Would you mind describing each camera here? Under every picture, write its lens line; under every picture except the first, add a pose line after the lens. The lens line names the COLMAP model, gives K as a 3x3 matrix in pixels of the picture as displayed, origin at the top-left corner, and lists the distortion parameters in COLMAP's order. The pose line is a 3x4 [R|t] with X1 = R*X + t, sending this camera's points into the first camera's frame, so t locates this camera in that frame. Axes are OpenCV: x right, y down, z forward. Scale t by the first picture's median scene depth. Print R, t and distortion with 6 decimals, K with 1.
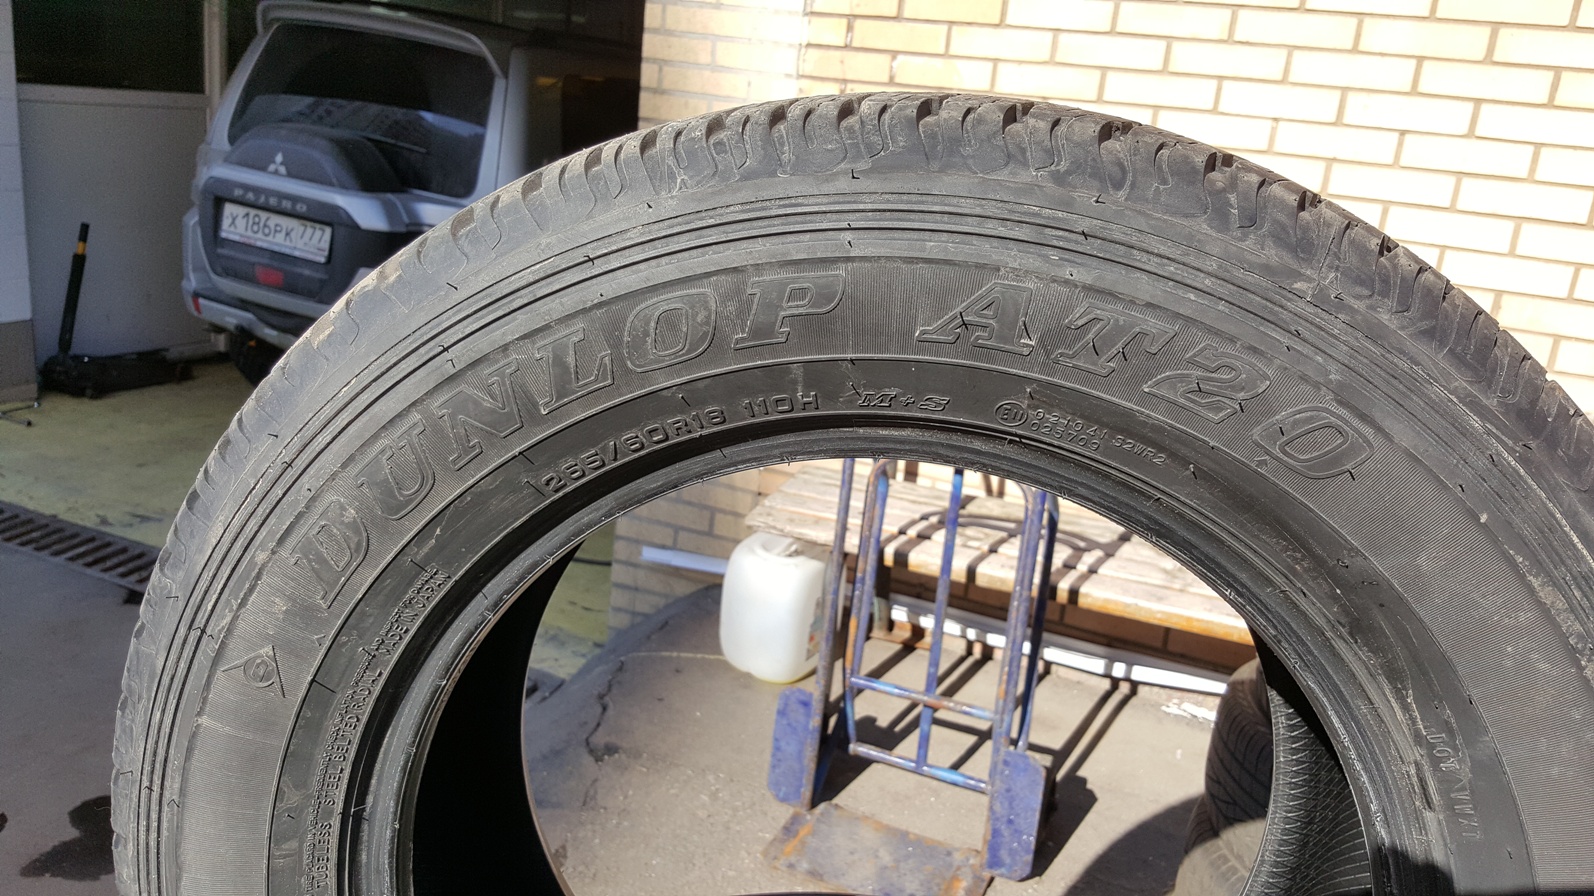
lens RADIAL K [[1416.2, 0, 796.4], [0, 1416.2, 448.5], [0, 0, 1]] dist [0.067452, -0.007185]
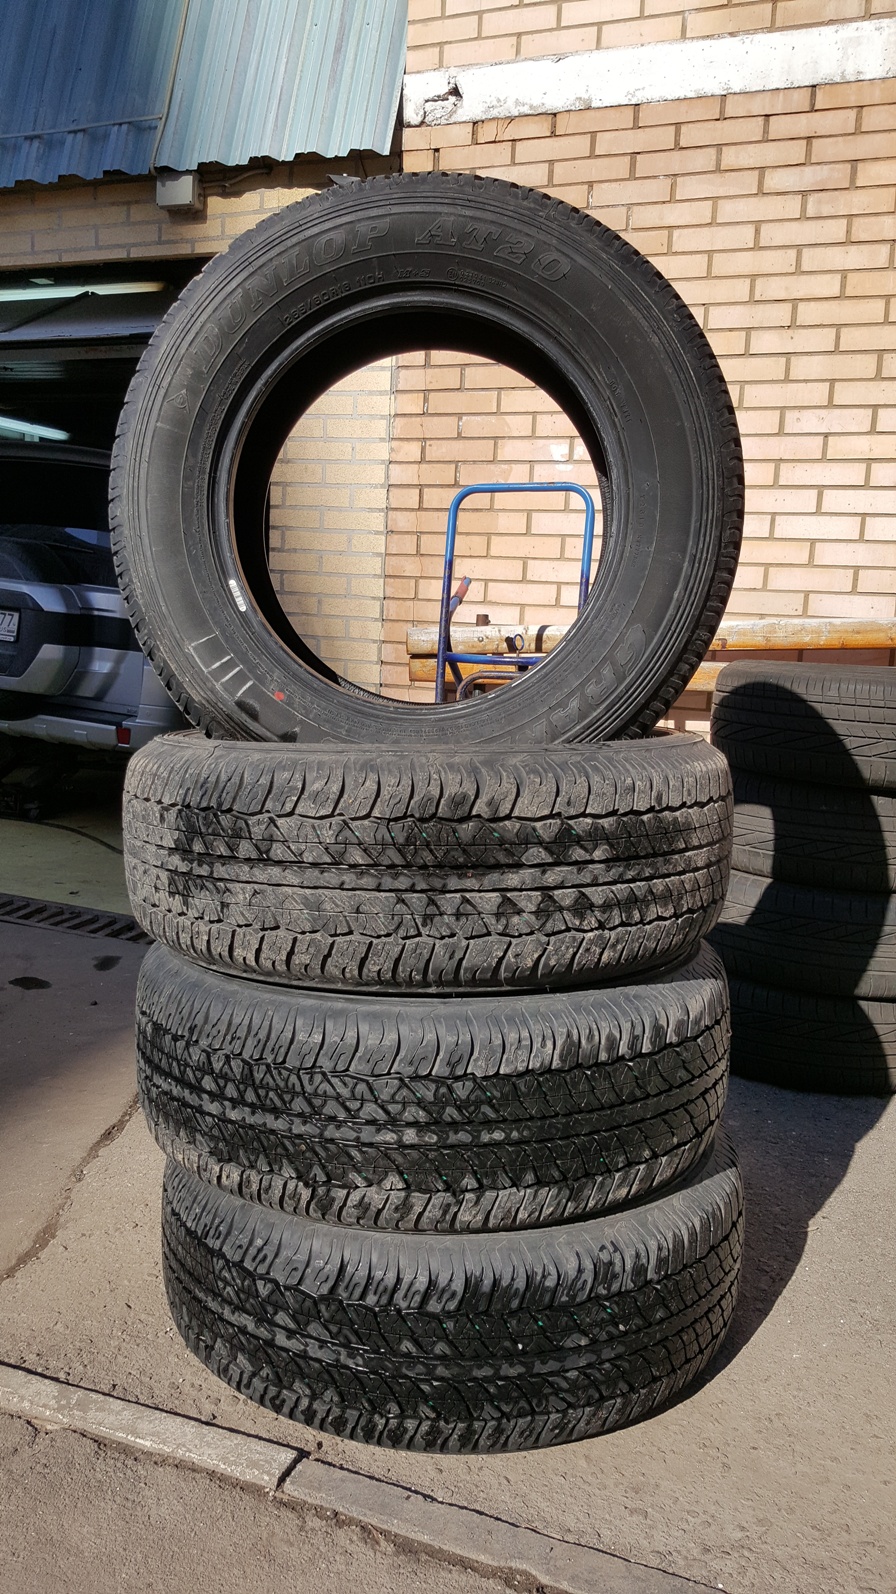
lens RADIAL K [[1416.2, 0, 445.4], [0, 1416.2, 811.0], [0, 0, 1]] dist [0.067452, -0.007185]
pose [[0.998207, -0.054723, 0.024238, 0.001966], [0.056932, 0.993103, -0.102498, 0.234882], [-0.018461, 0.103694, 0.994438, -0.304178]]
